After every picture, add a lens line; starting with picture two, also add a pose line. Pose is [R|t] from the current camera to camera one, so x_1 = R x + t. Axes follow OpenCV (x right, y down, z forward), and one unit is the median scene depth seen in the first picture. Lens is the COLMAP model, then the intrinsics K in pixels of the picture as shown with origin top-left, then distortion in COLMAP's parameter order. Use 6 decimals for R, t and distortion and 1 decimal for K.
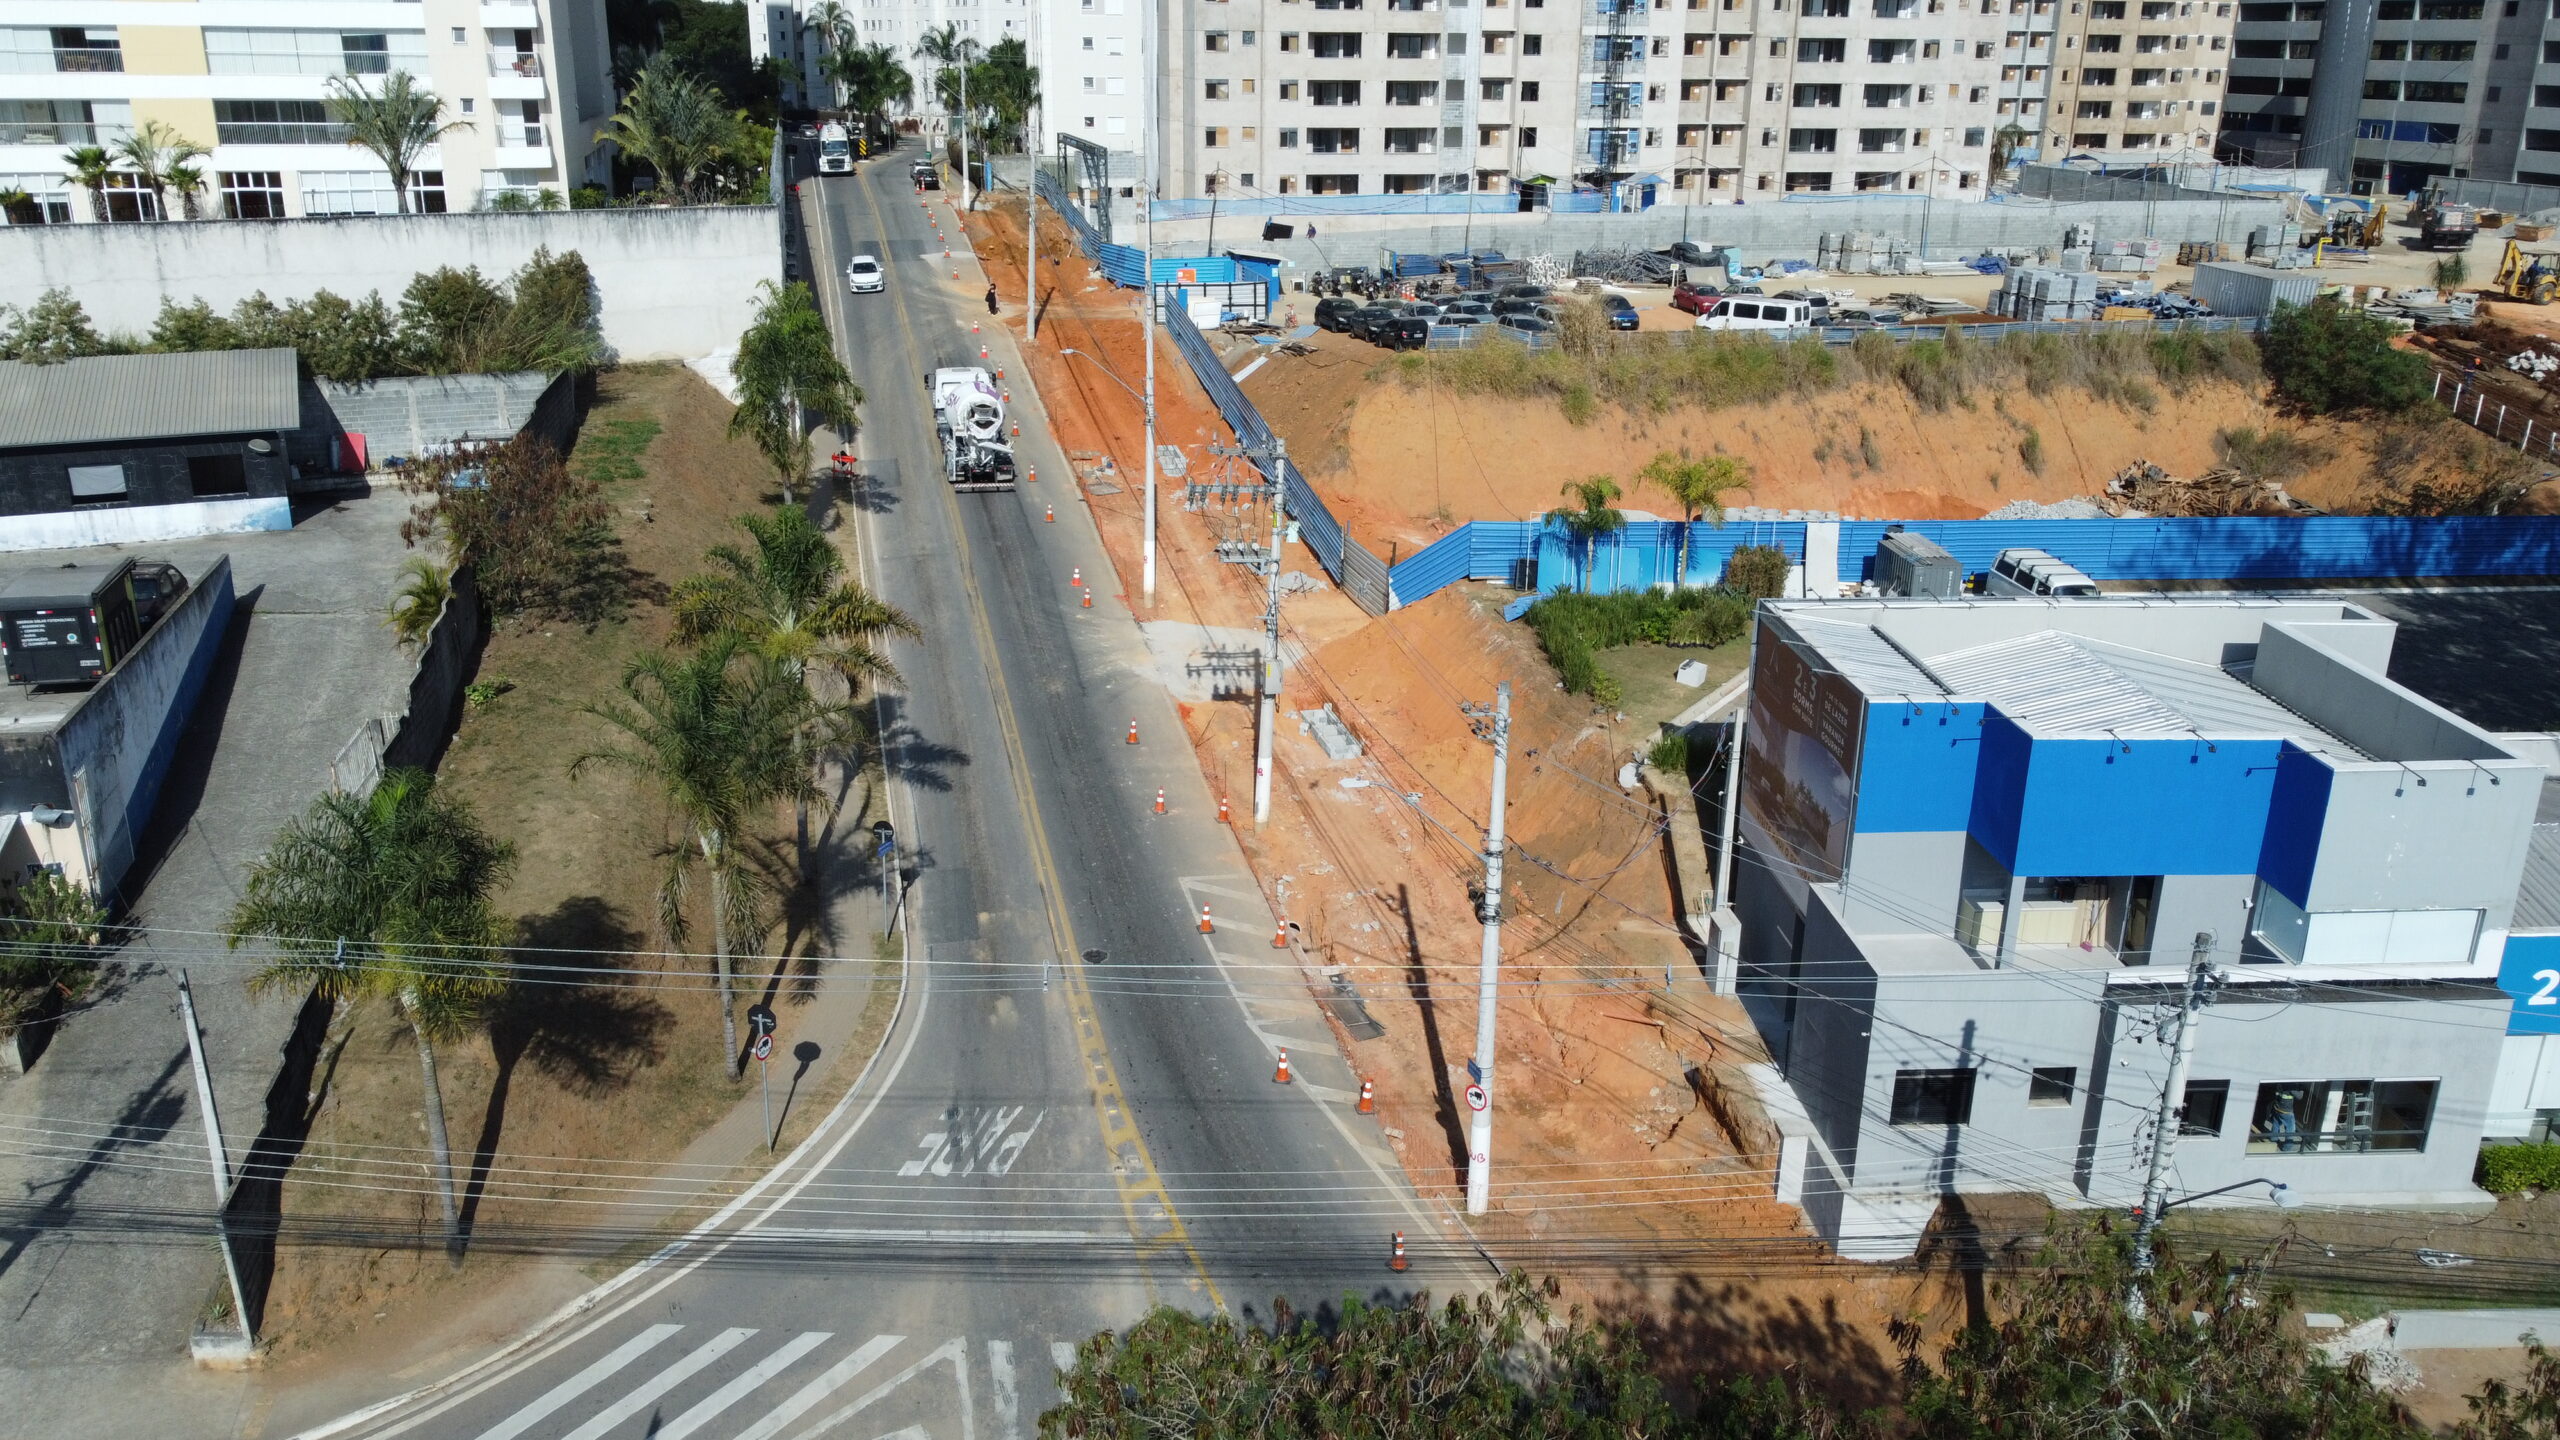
lens RADIAL K [[1945.3, 0, 1275.0], [0, 1945.3, 718.7], [0, 0, 1]] dist [-0.001251, -0.002953]
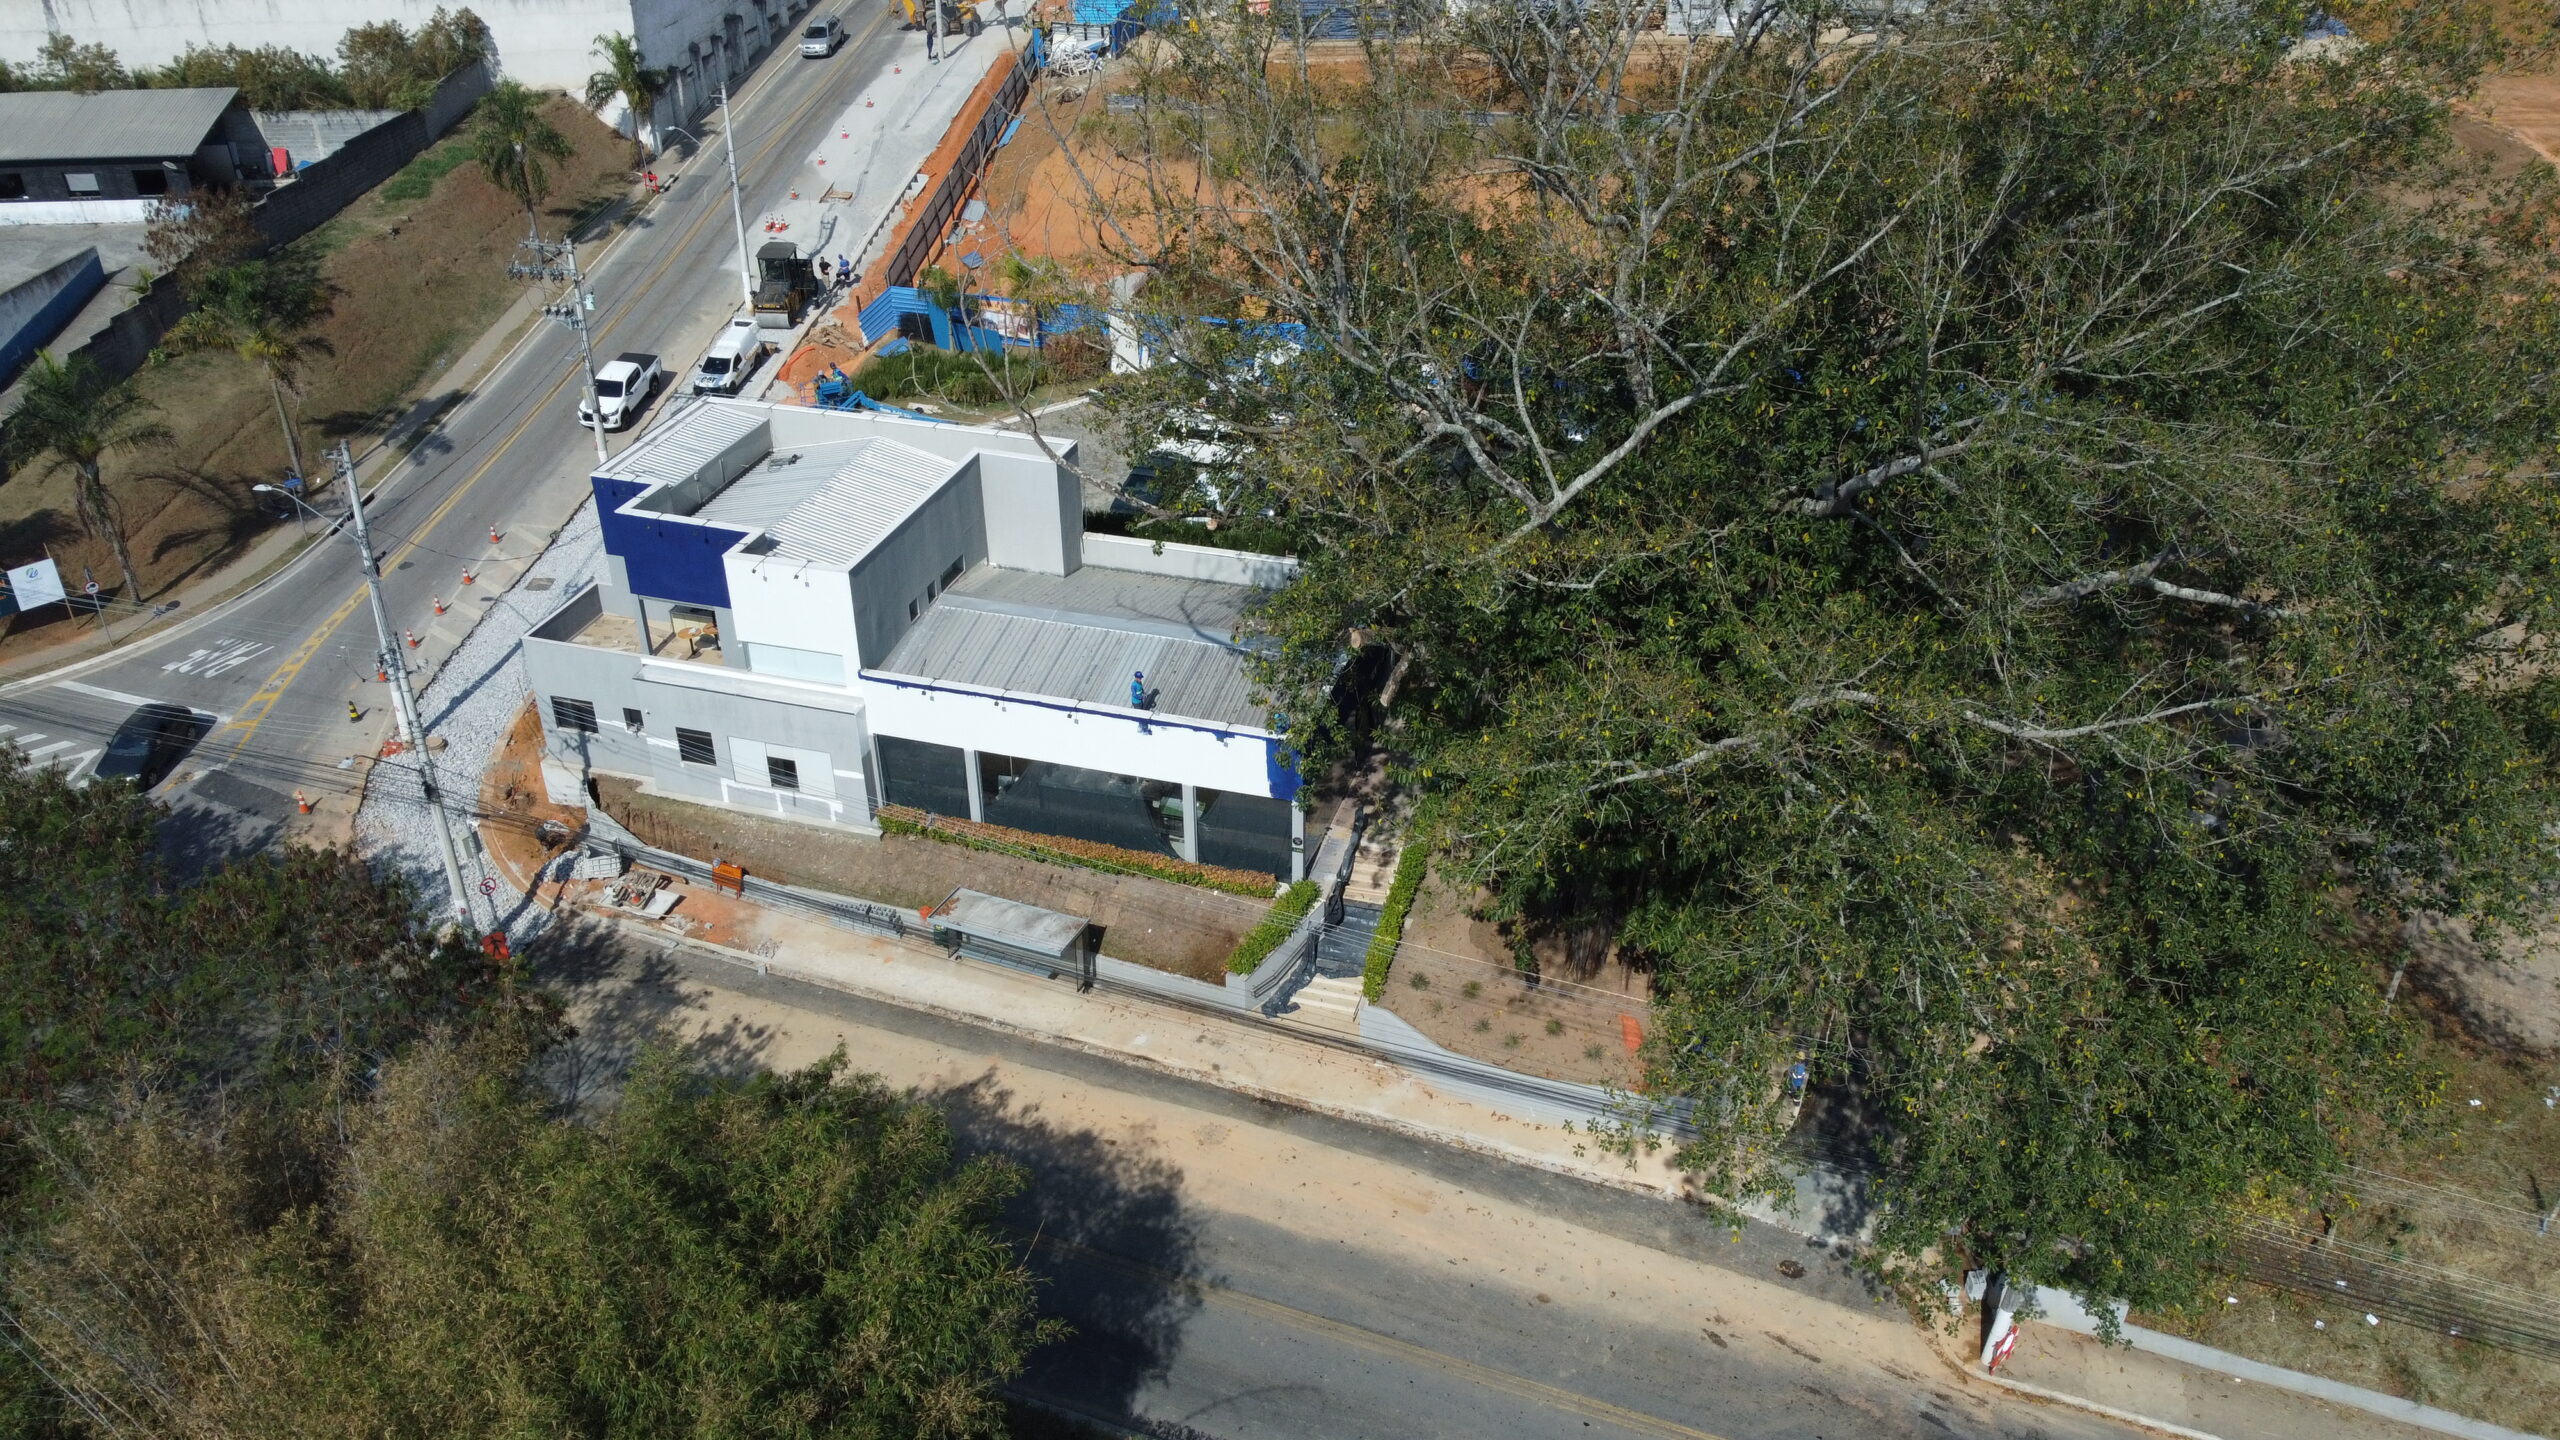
lens RADIAL K [[1945.3, 0, 1274.8], [0, 1945.3, 714.8], [0, 0, 1]] dist [-0.001251, -0.002953]
pose [[0.938736, 0.162423, -0.303964, 0.565078], [-0.097730, 0.971232, 0.217159, -0.092234], [0.330491, -0.174148, 0.927604, -0.146704]]
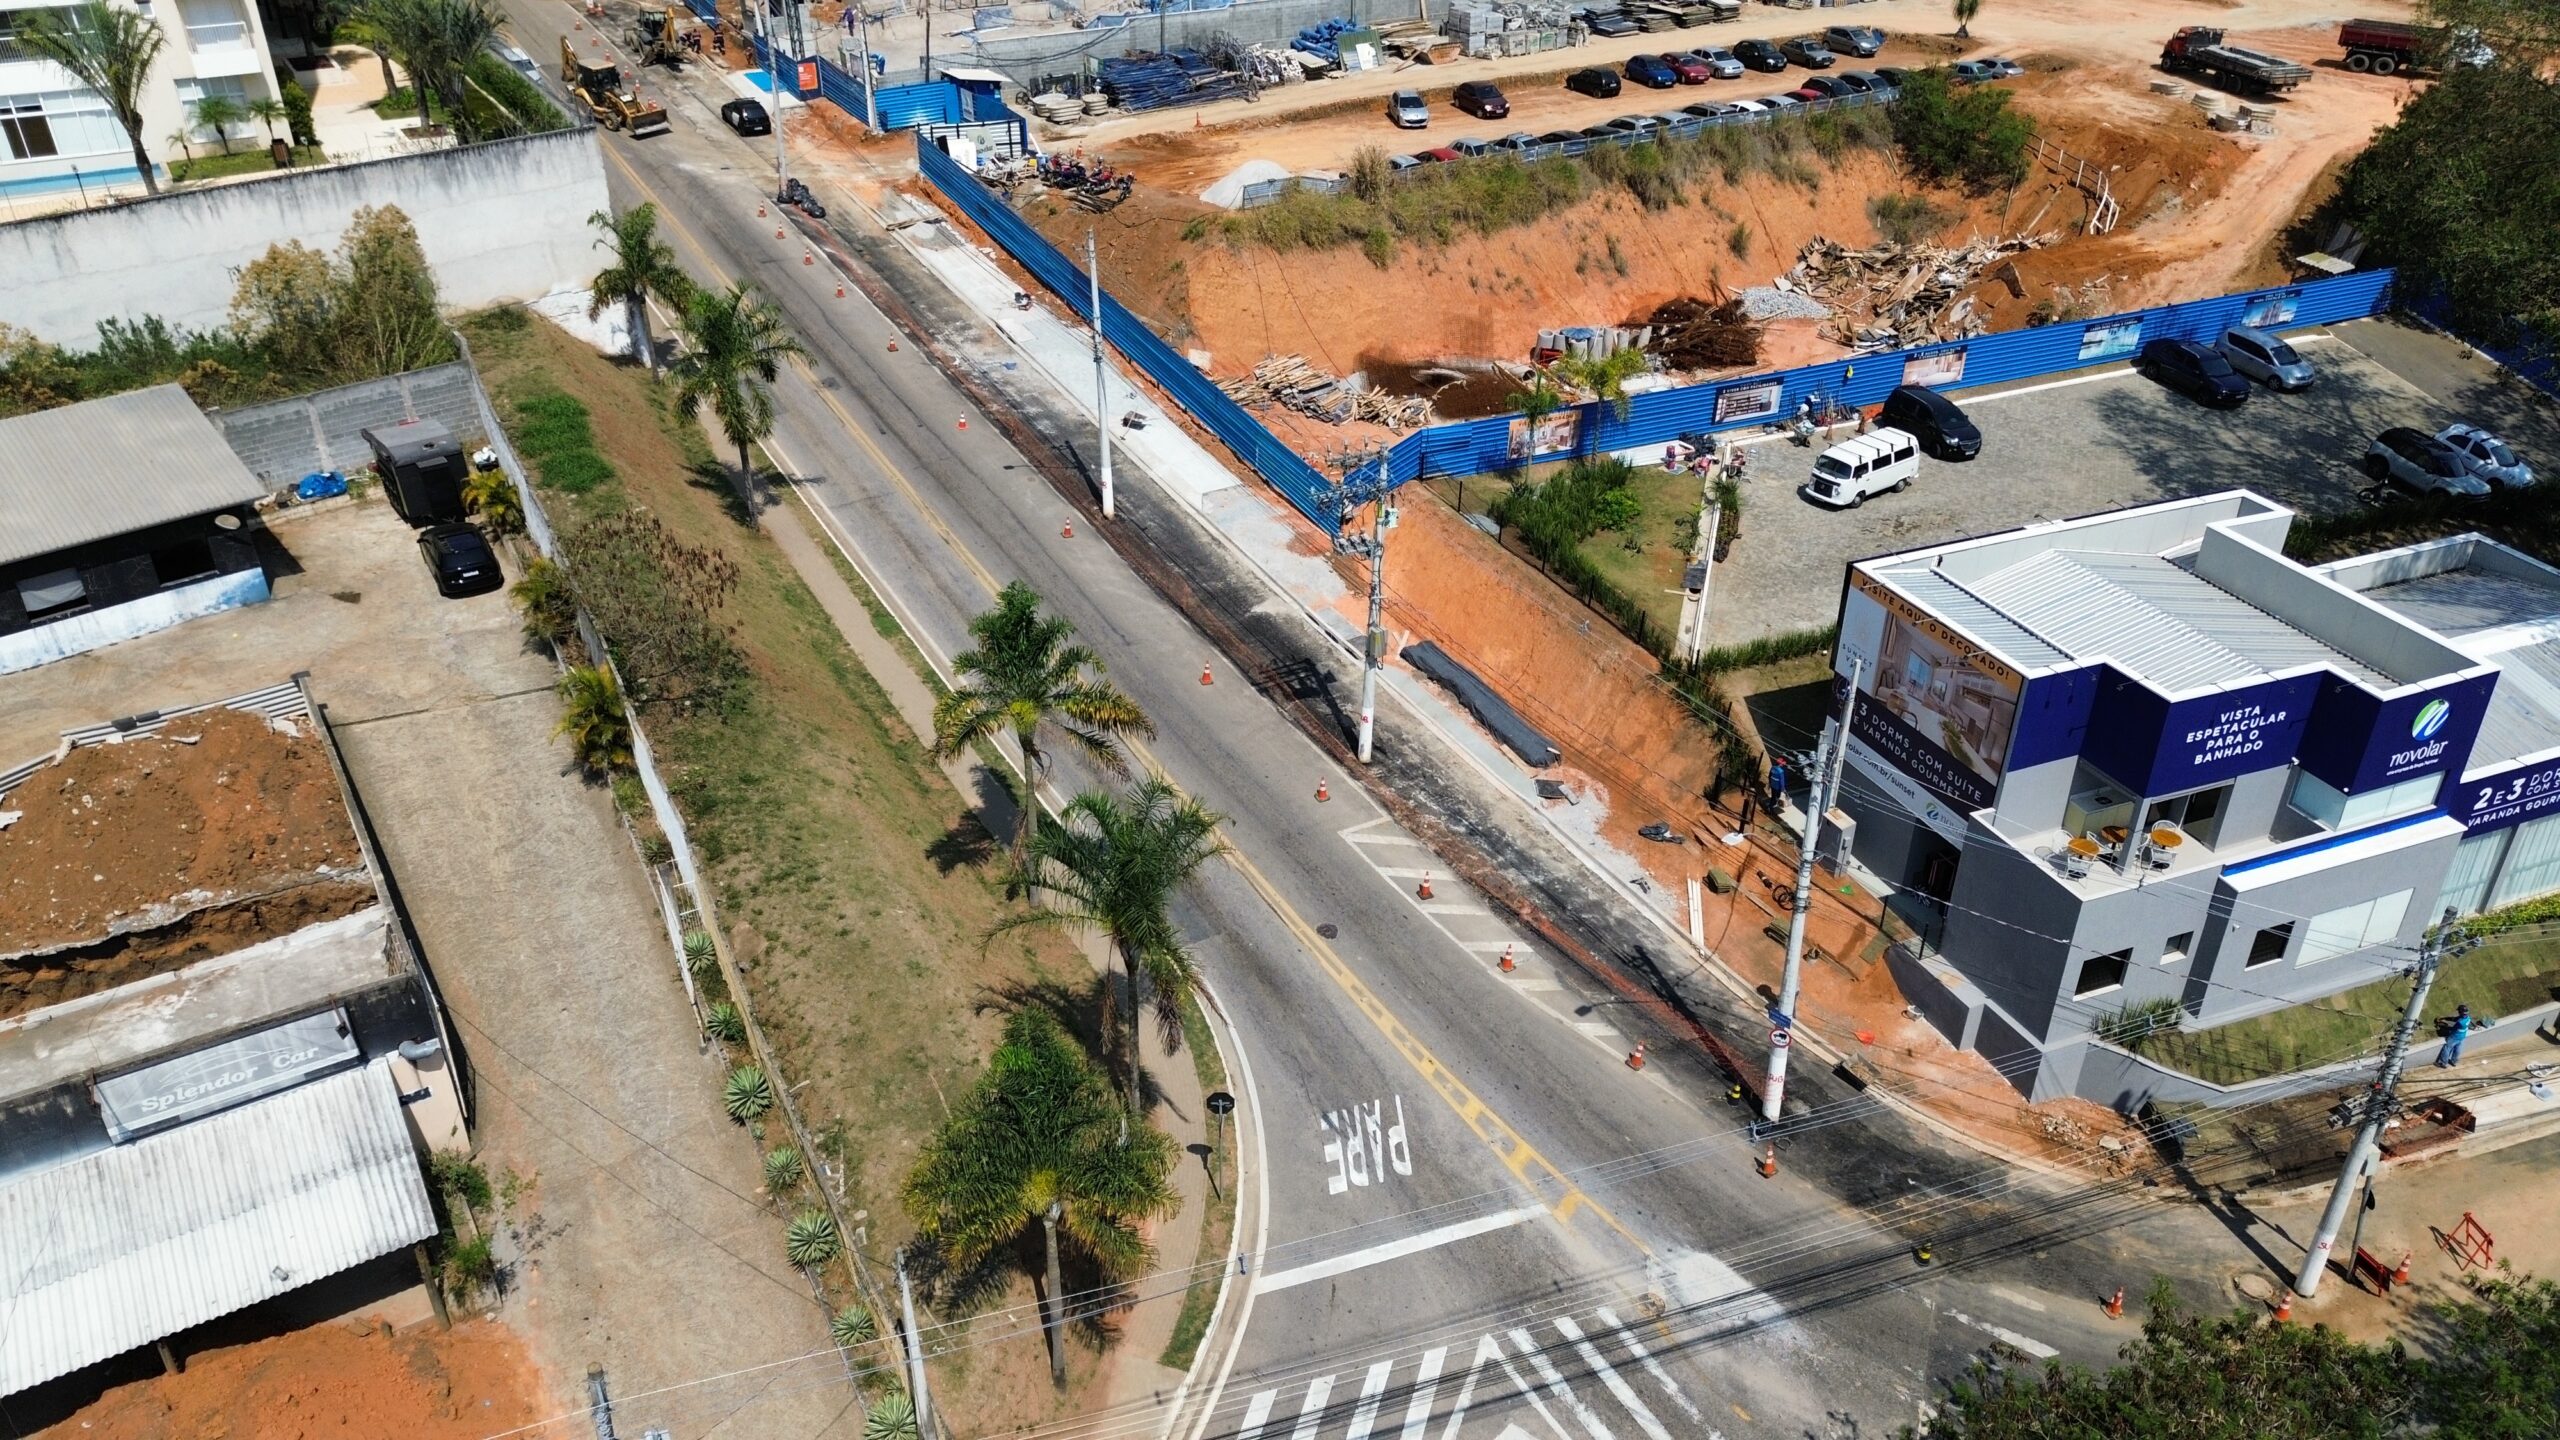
lens RADIAL K [[1815.3, 0, 1288.2], [0, 1815.3, 714.1], [0, 0, 1]] dist [0.081741, -0.082454]
pose [[0.949077, -0.168760, 0.266033, -0.196180], [0.112936, 0.970552, 0.212778, -0.121922], [-0.294107, -0.171898, 0.940187, 0.004667]]
